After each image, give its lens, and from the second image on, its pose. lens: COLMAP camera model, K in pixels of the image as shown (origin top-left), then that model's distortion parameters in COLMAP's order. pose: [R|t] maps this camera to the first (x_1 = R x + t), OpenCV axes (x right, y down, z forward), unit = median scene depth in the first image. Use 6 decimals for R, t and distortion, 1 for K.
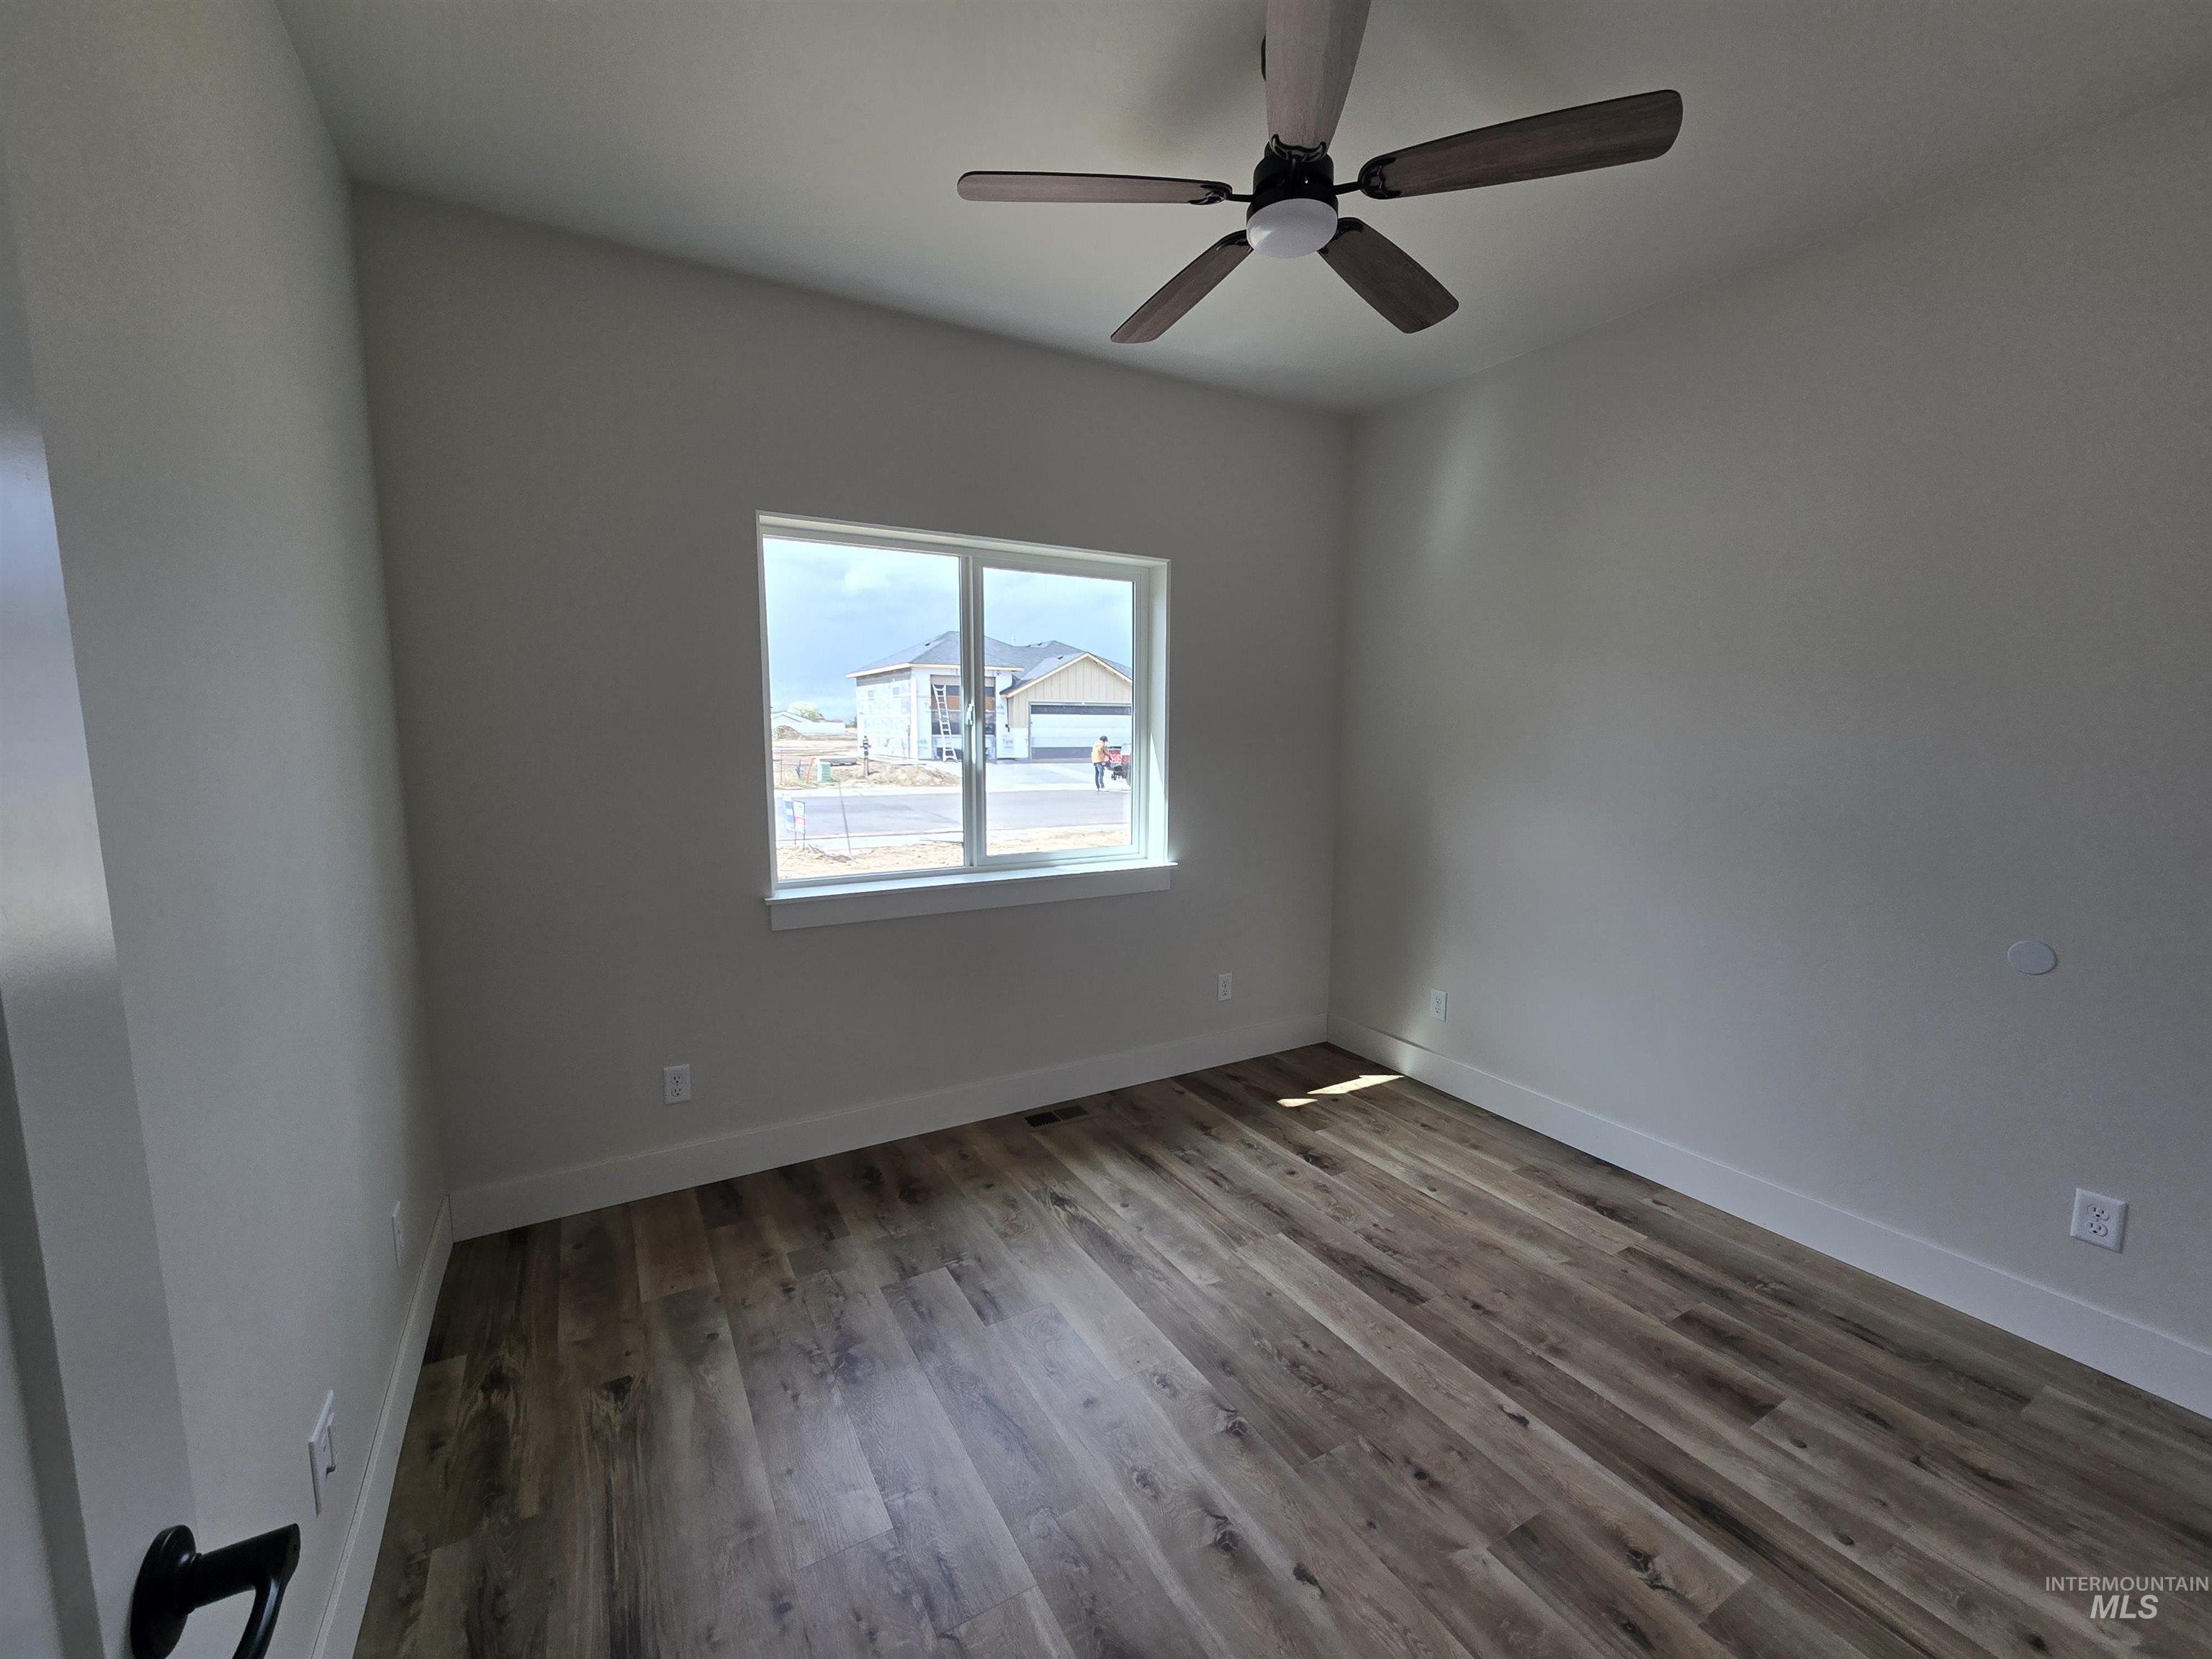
lens RADIAL K [[906.7, 0, 1106.0], [0, 906.7, 840.6], [0, 0, 1]] dist [-0.004574, 0.000664]
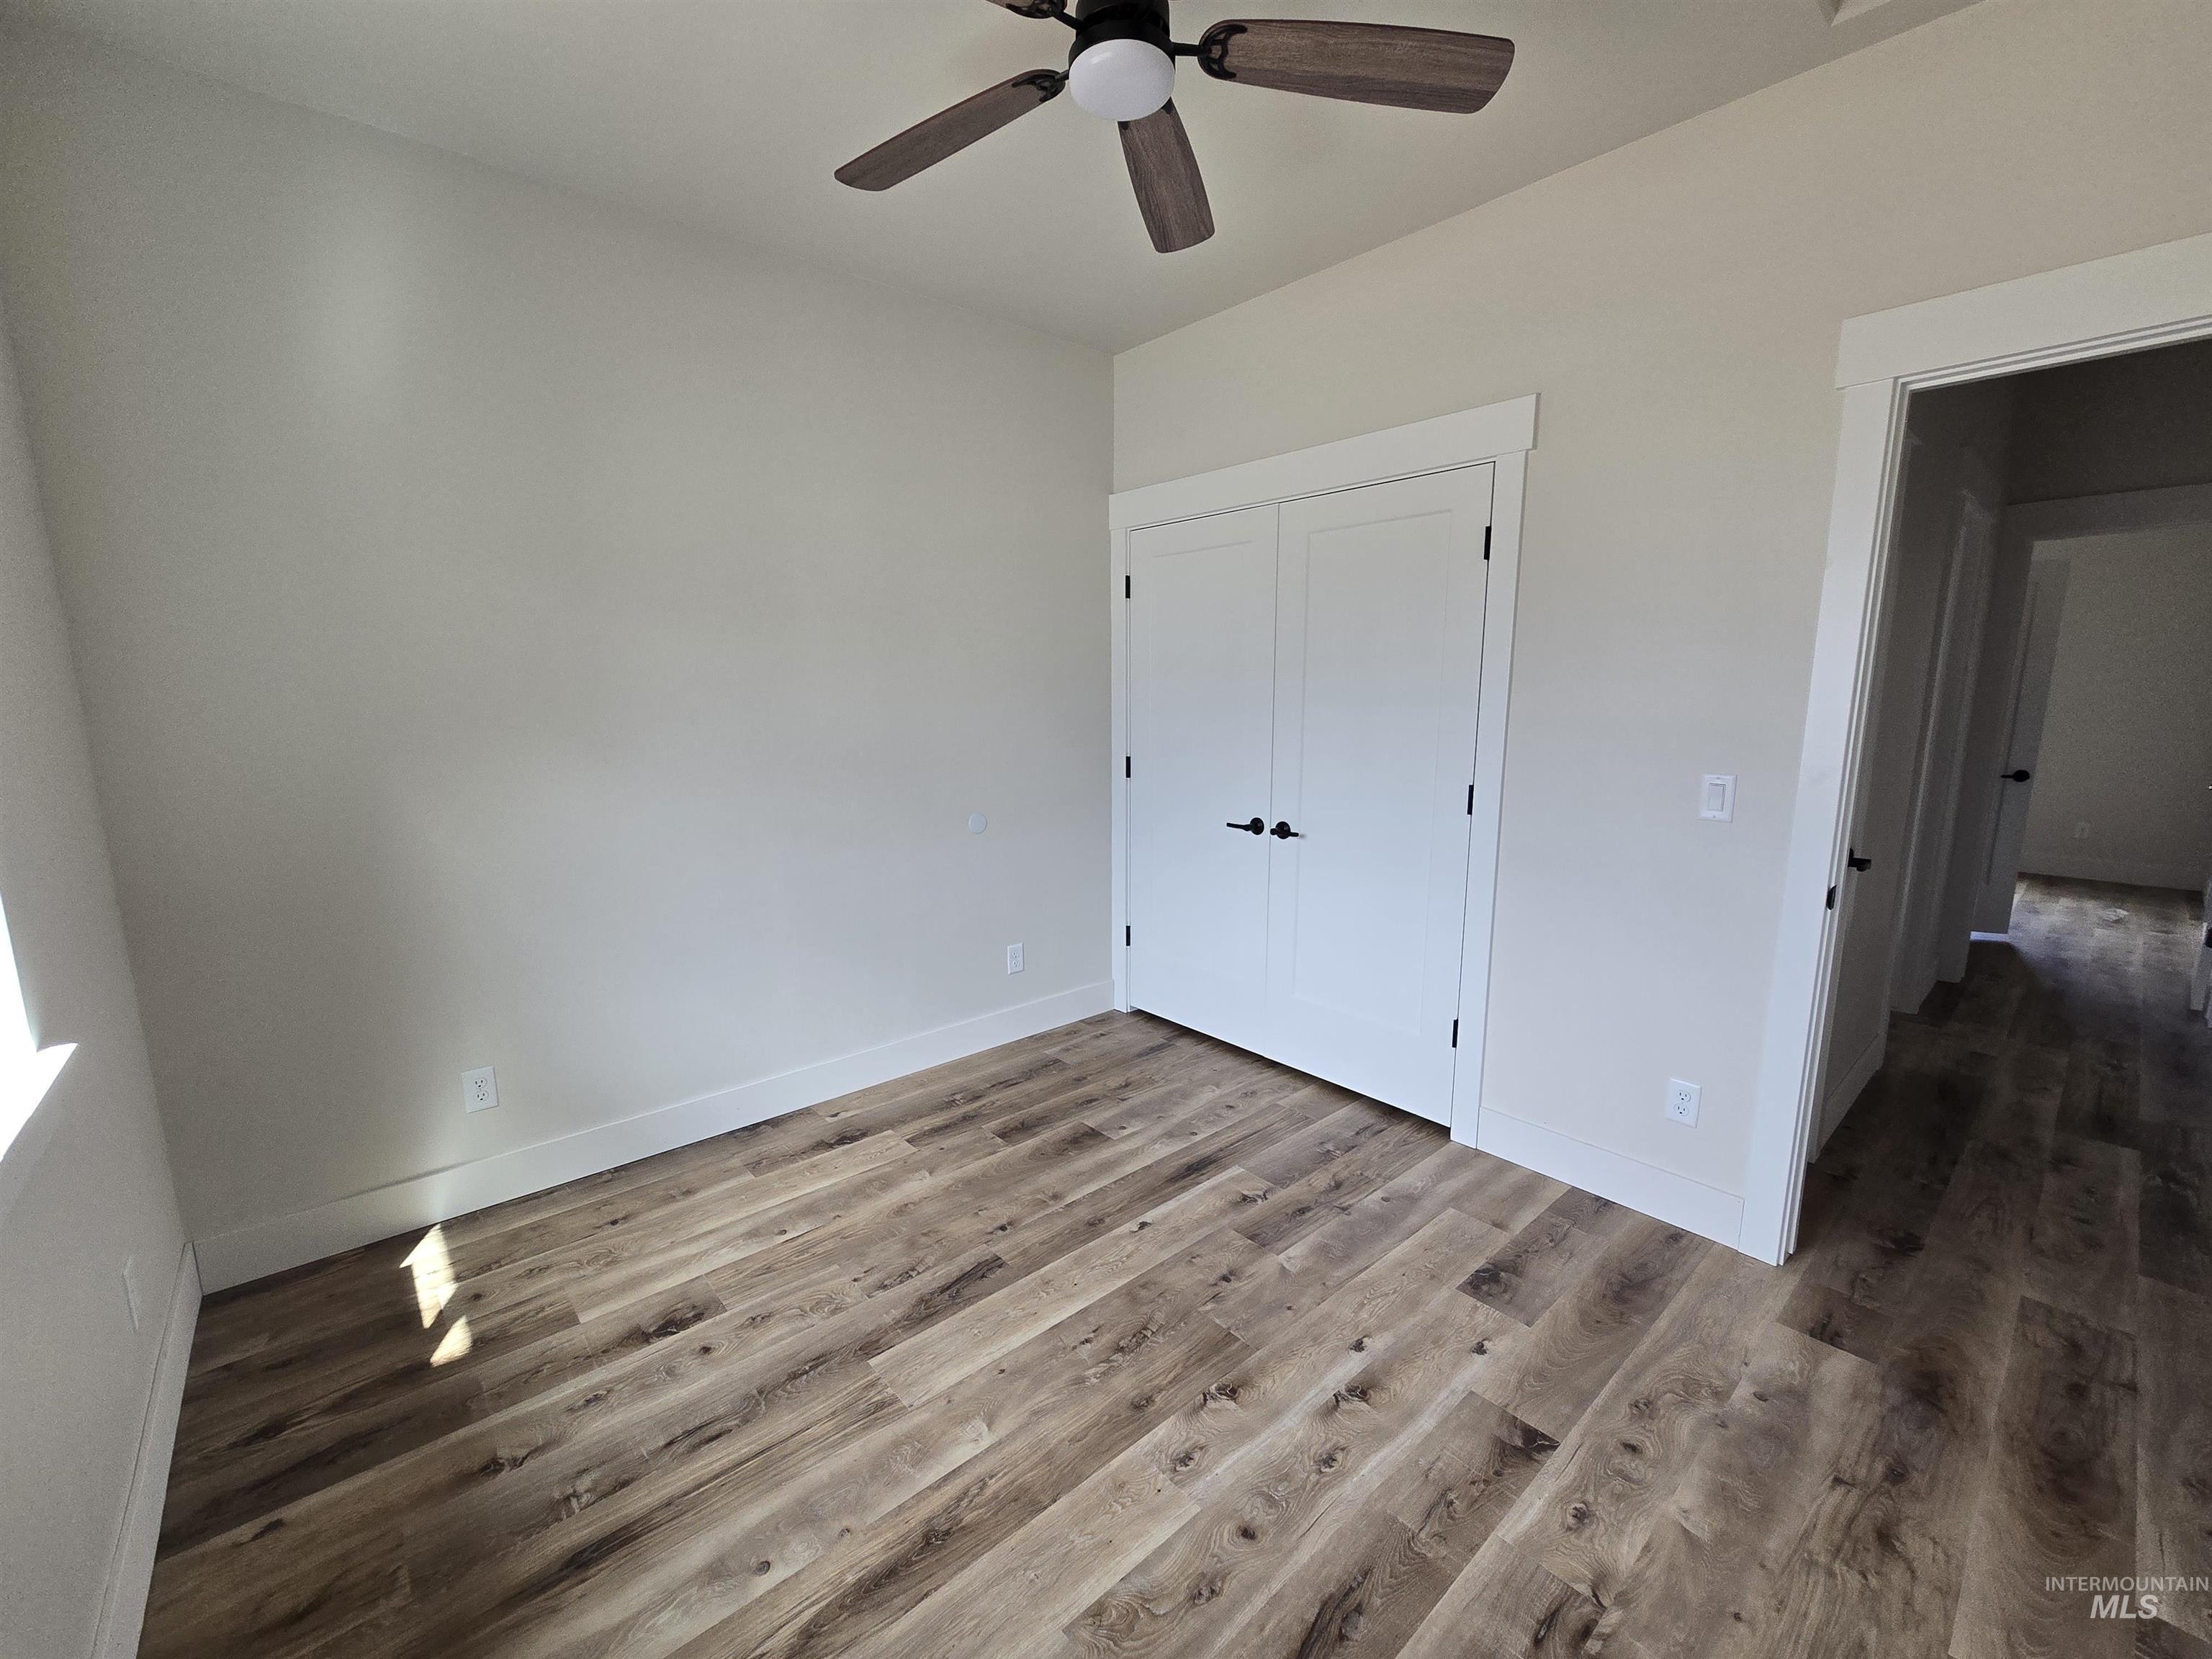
lens RADIAL K [[906.7, 0, 1106.0], [0, 906.7, 840.6], [0, 0, 1]] dist [-0.004574, 0.000664]
pose [[-0.200278, -0.166374, 0.965509, -0.536677], [0.127238, 0.972713, 0.194009, -0.110396], [-0.971442, 0.161705, -0.173643, 0.950215]]
